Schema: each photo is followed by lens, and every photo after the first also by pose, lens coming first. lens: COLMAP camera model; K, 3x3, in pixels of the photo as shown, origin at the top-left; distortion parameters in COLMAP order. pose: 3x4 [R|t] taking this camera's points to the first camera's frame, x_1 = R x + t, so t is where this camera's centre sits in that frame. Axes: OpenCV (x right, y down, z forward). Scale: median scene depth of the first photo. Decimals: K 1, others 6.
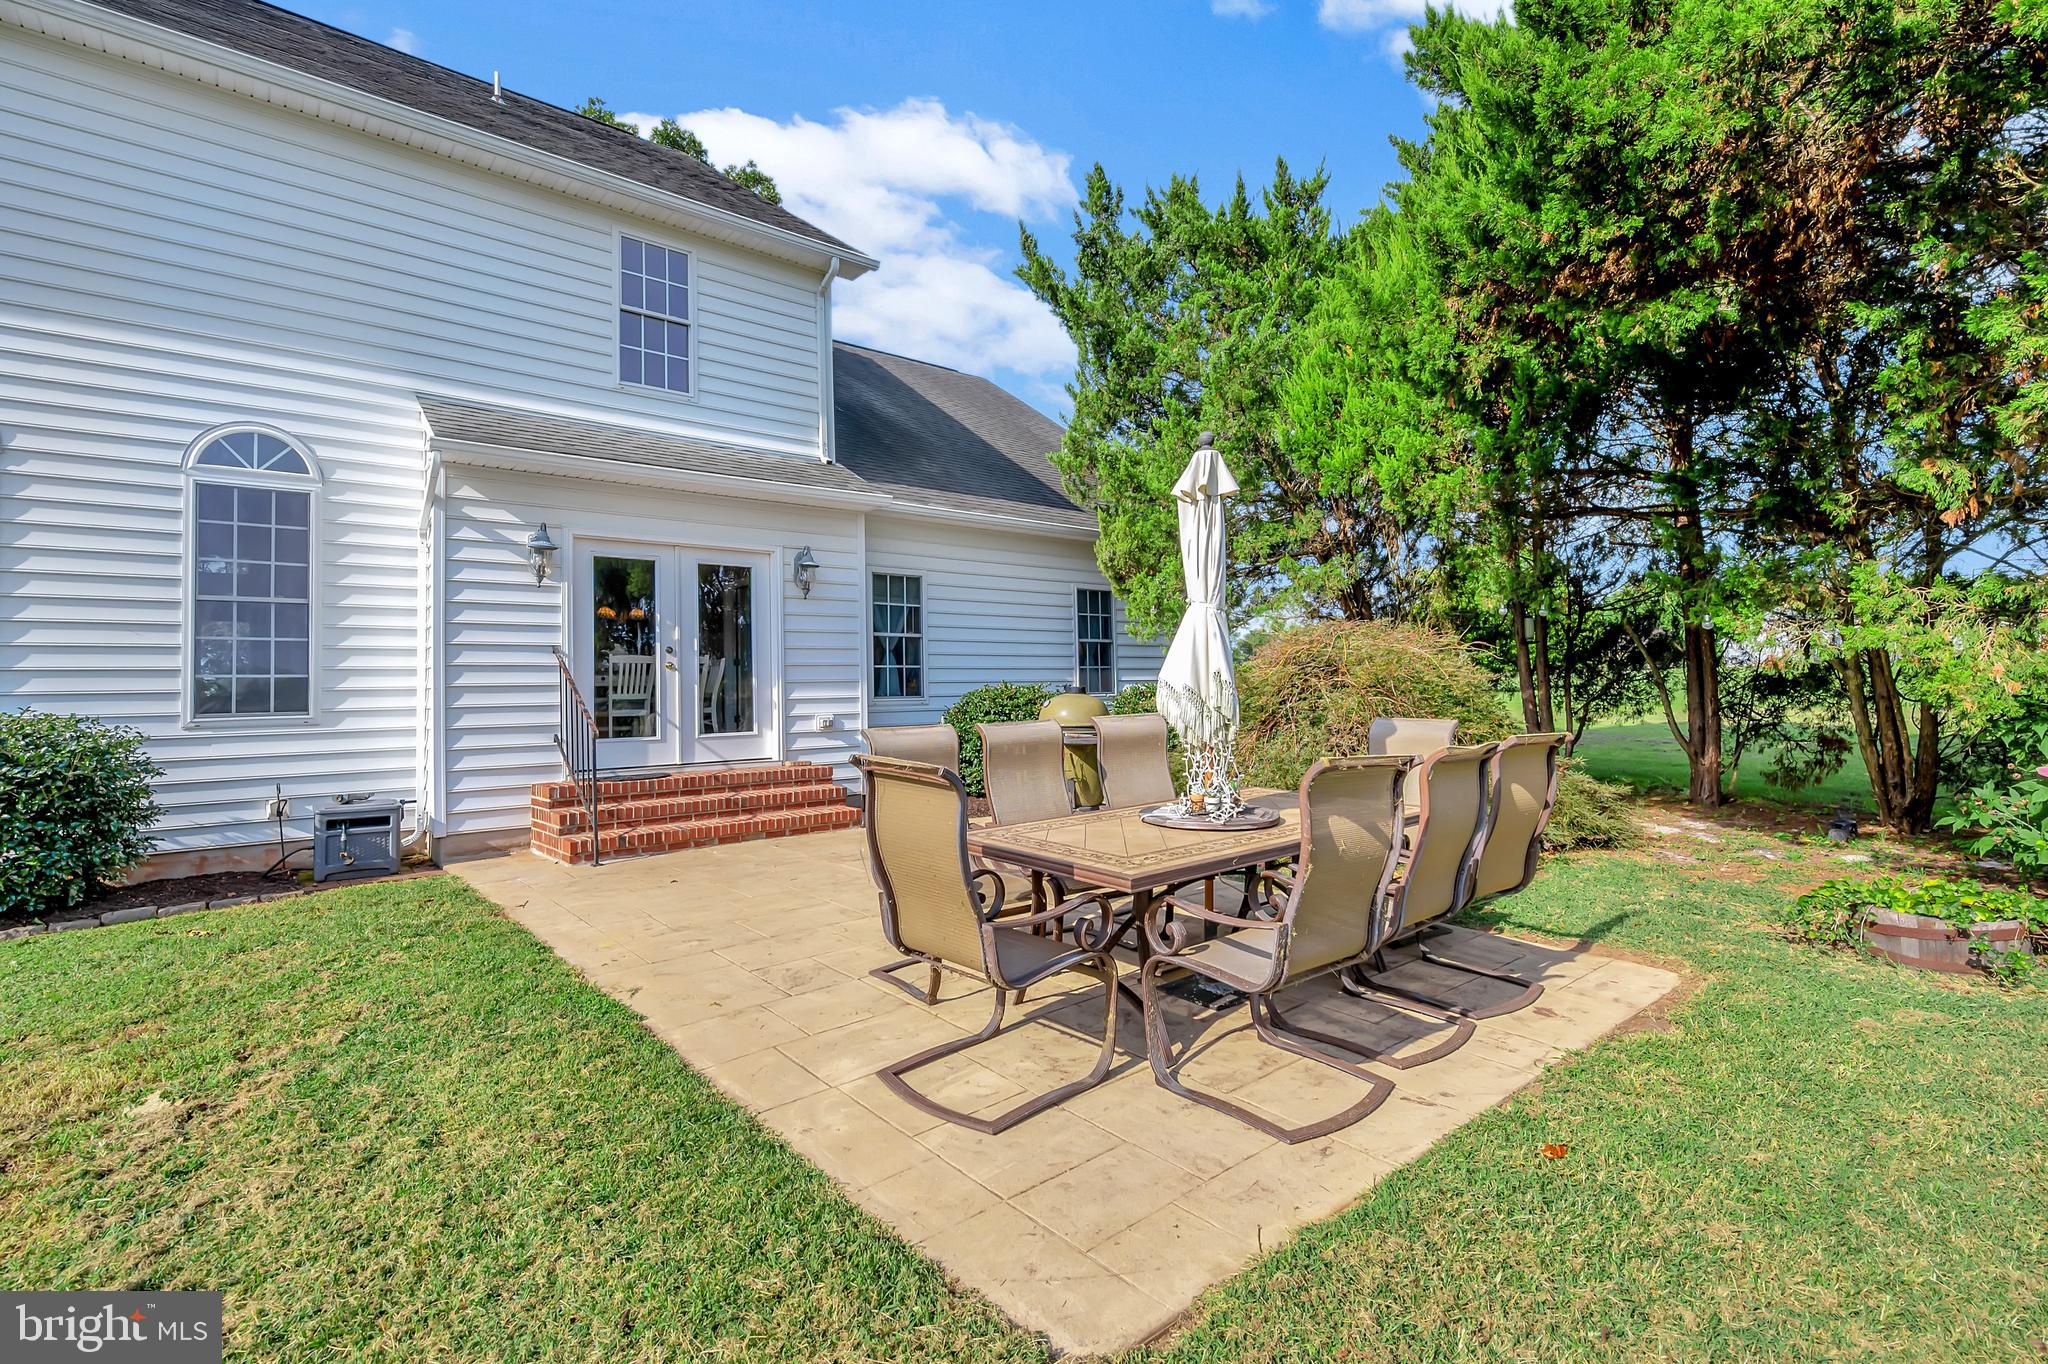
lens RADIAL K [[932.7, 0, 1028.9], [0, 932.7, 659.6], [0, 0, 1]] dist [0.000135, 0.000101]
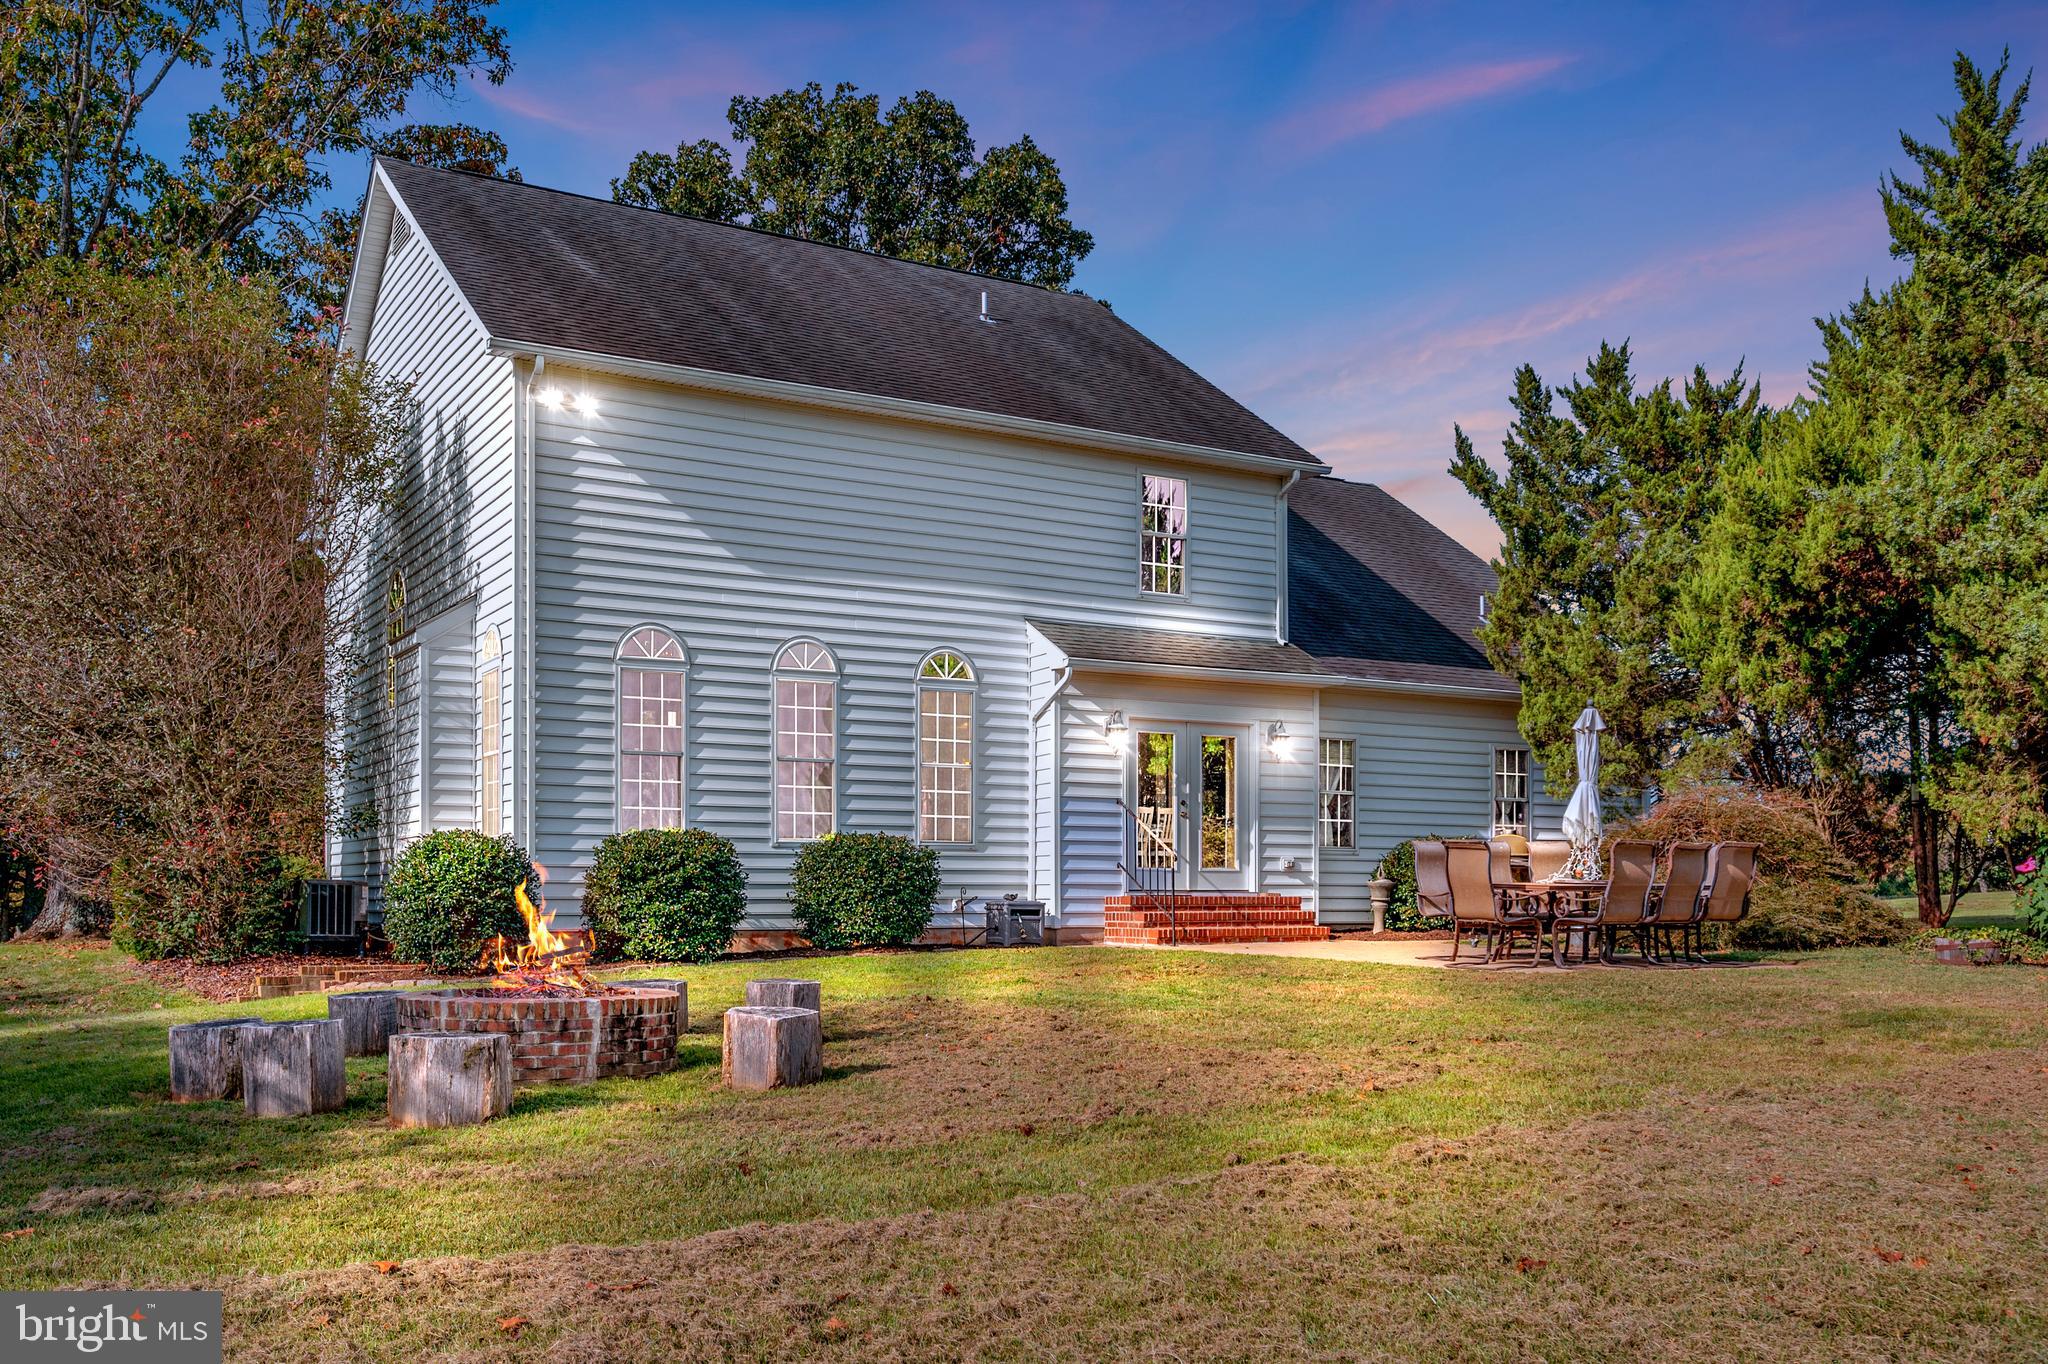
lens RADIAL K [[1805.6, 0, 1016.3], [0, 1805.6, 914.9], [0, 0, 1]] dist [-0.001063, -0.003051]
pose [[0.985032, 0.021352, -0.171047, -0.179562], [-0.013796, 0.998881, 0.045243, 0.035577], [0.171821, -0.042206, 0.984224, -1.540001]]
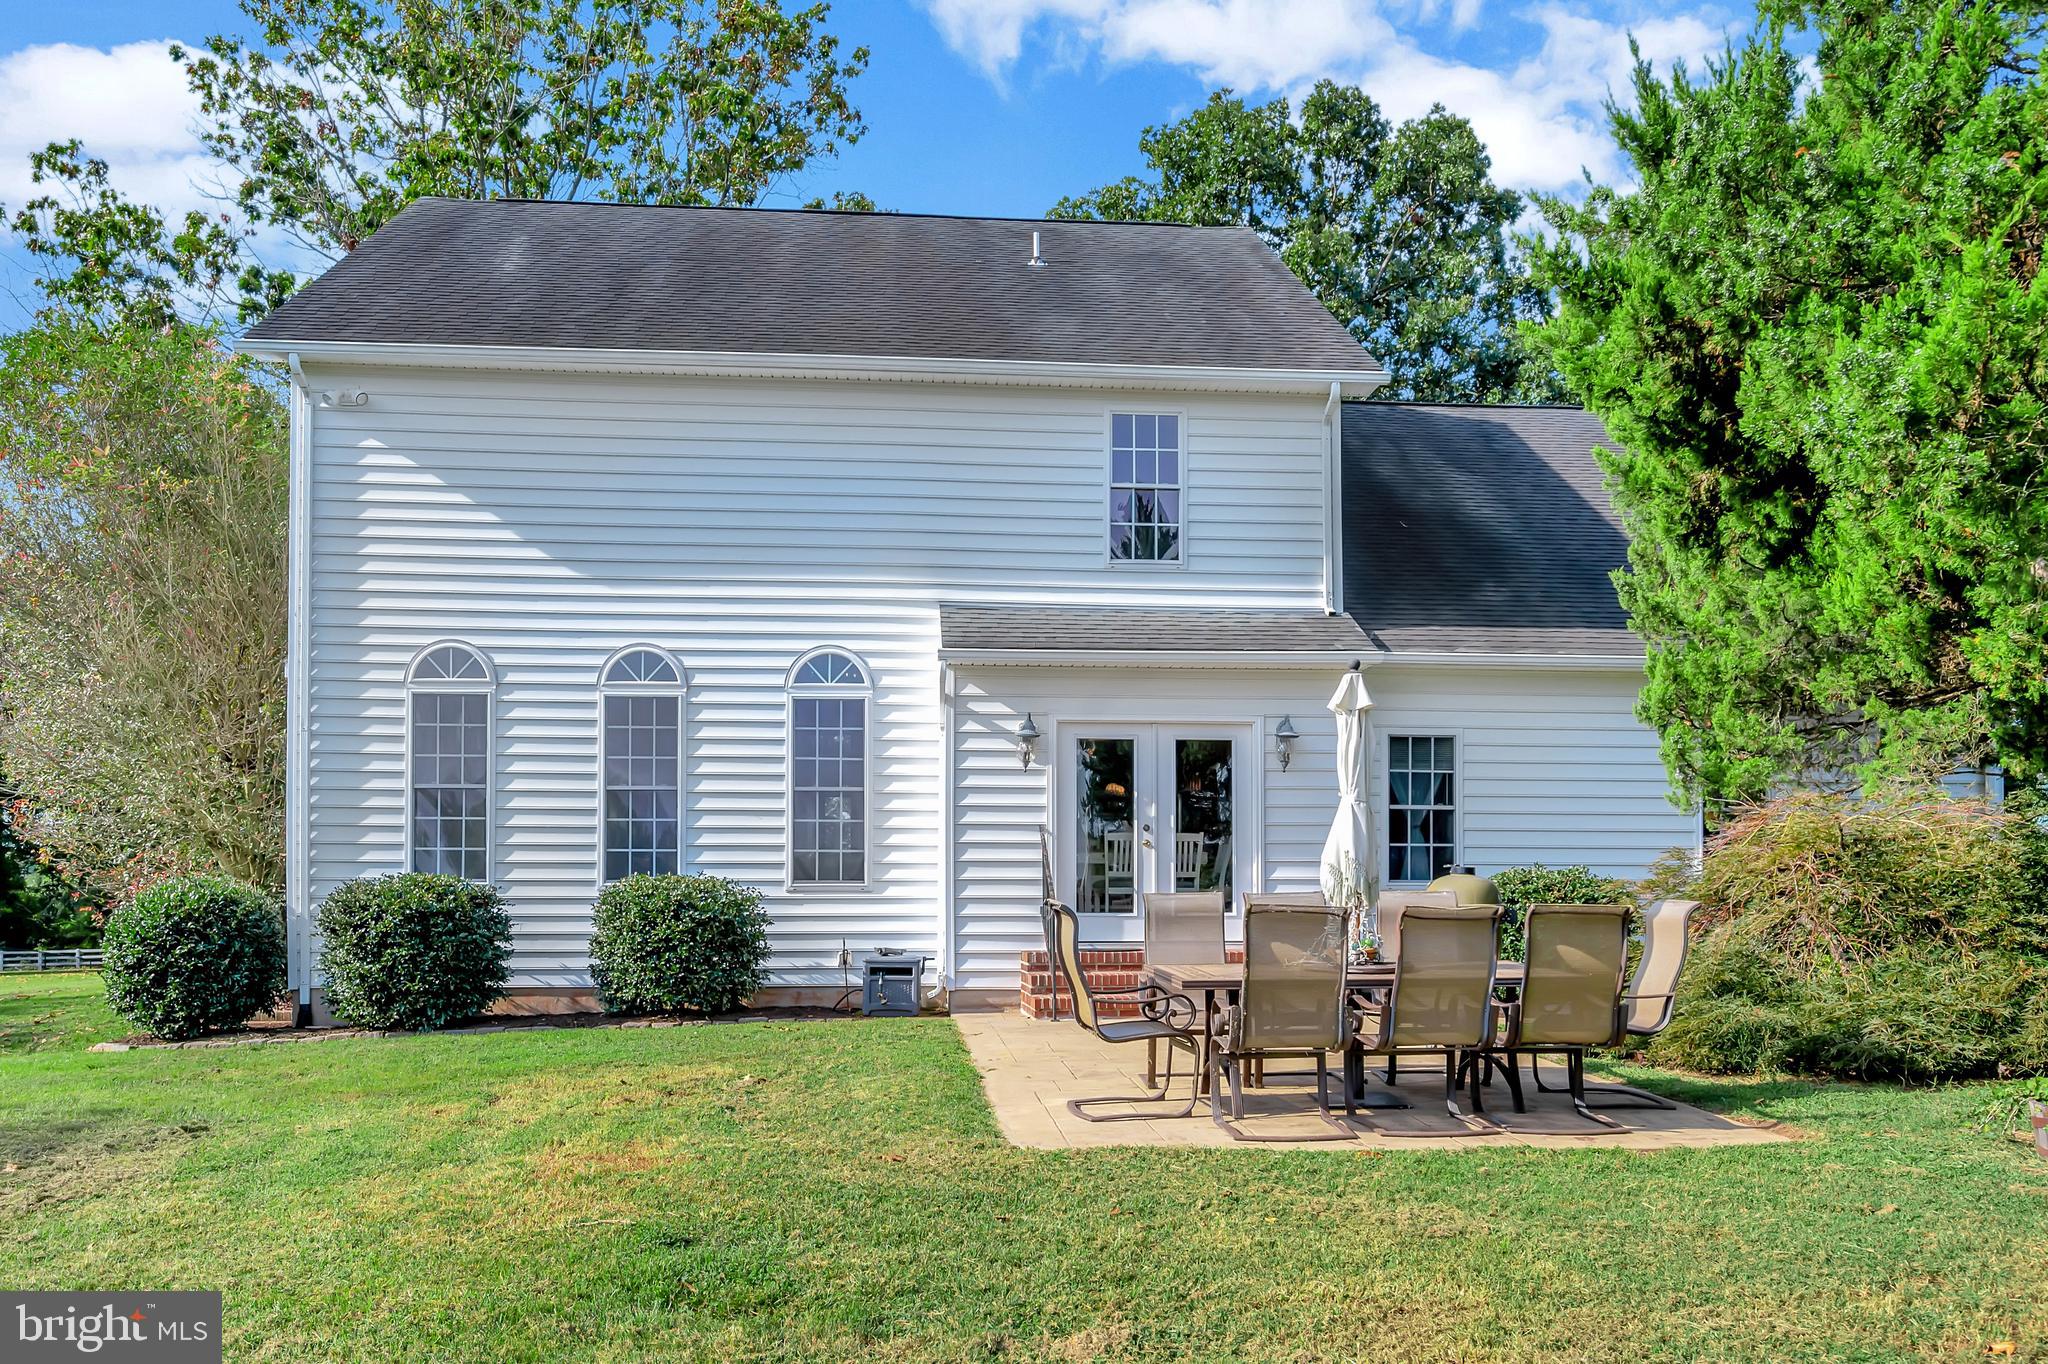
lens RADIAL K [[1560.5, 0, 1025.6], [0, 1560.5, 860.4], [0, 0, 1]] dist [-0.001867, -0.001043]
pose [[0.815184, 0.008374, -0.579141, 0.482186], [0.001196, 0.999869, 0.016141, -0.002370], [0.579201, -0.013850, 0.815067, -0.445692]]
